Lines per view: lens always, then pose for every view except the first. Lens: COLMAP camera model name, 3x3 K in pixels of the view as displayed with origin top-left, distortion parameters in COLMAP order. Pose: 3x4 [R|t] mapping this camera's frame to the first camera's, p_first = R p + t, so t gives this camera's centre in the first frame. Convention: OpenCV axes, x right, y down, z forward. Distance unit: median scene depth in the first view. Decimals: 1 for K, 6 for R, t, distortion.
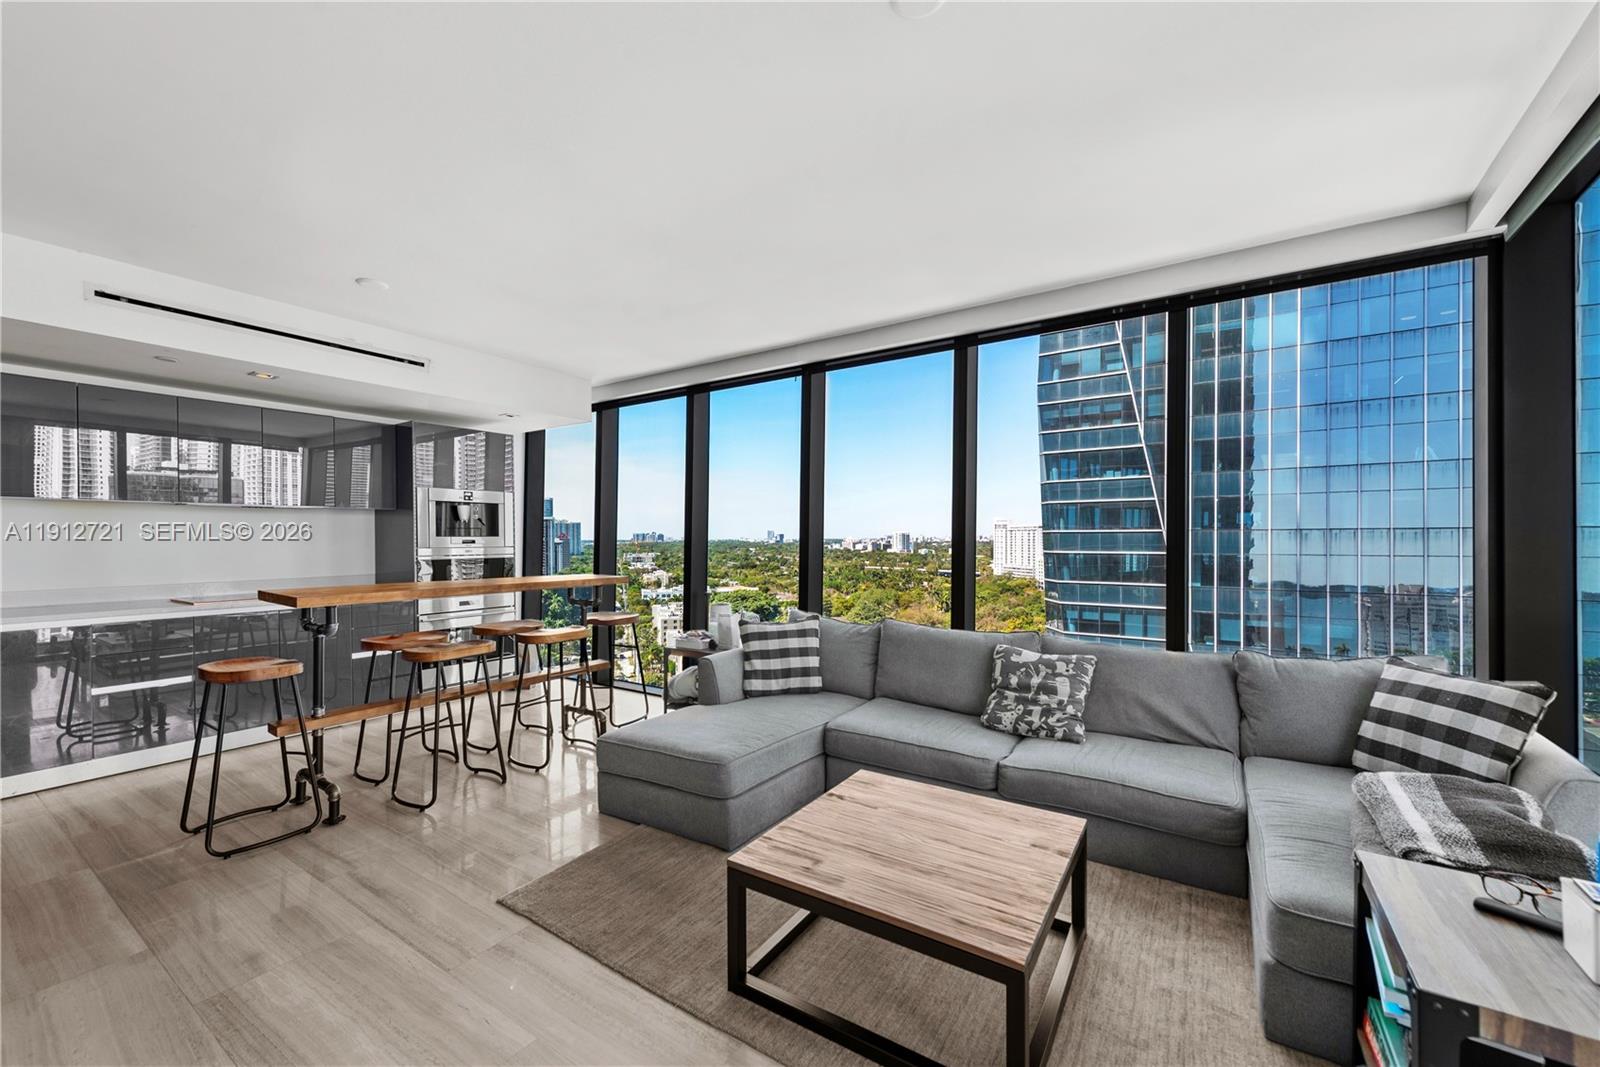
lens RADIAL K [[656.5, 0, 815.2], [0, 656.5, 538.6], [0, 0, 1]] dist [0.026577, -0.000839]
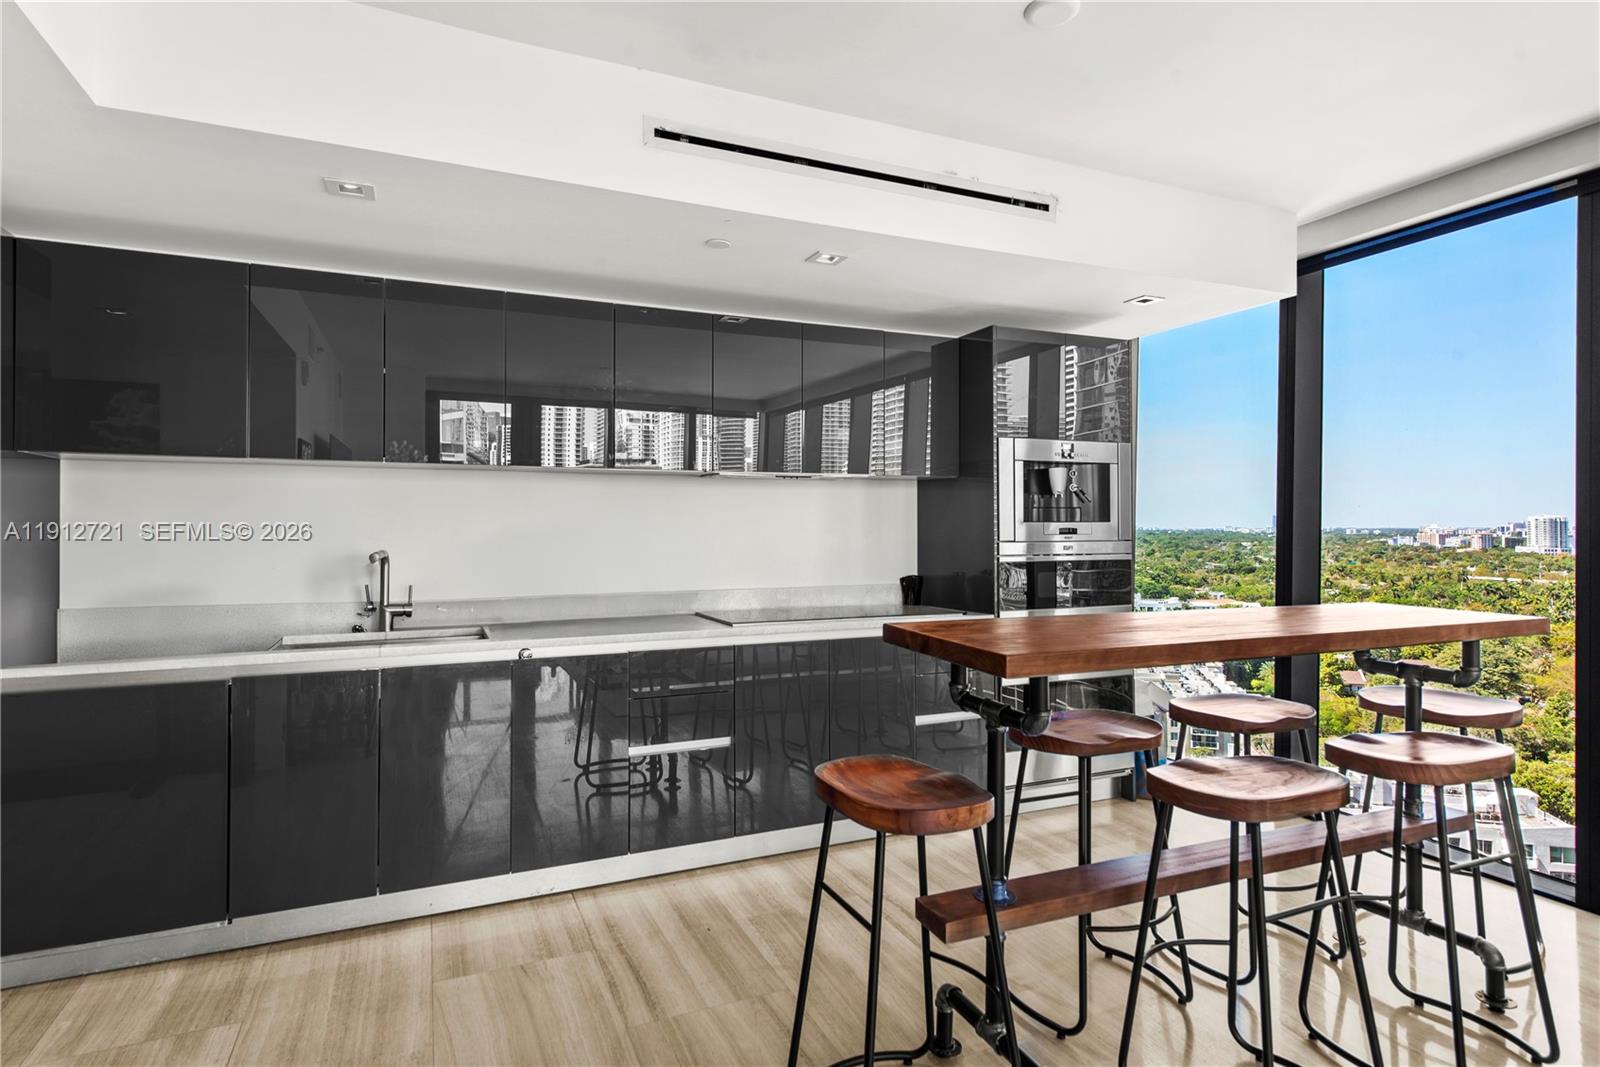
lens RADIAL K [[887.6, 0, 796.5], [0, 887.6, 537.3], [0, 0, 1]] dist [0.034939, -0.000574]
pose [[0.847017, 0.008236, -0.531501, -0.320469], [-0.002427, 0.999929, 0.011627, 0.001103], [0.531560, -0.008558, 0.846978, 0.230026]]
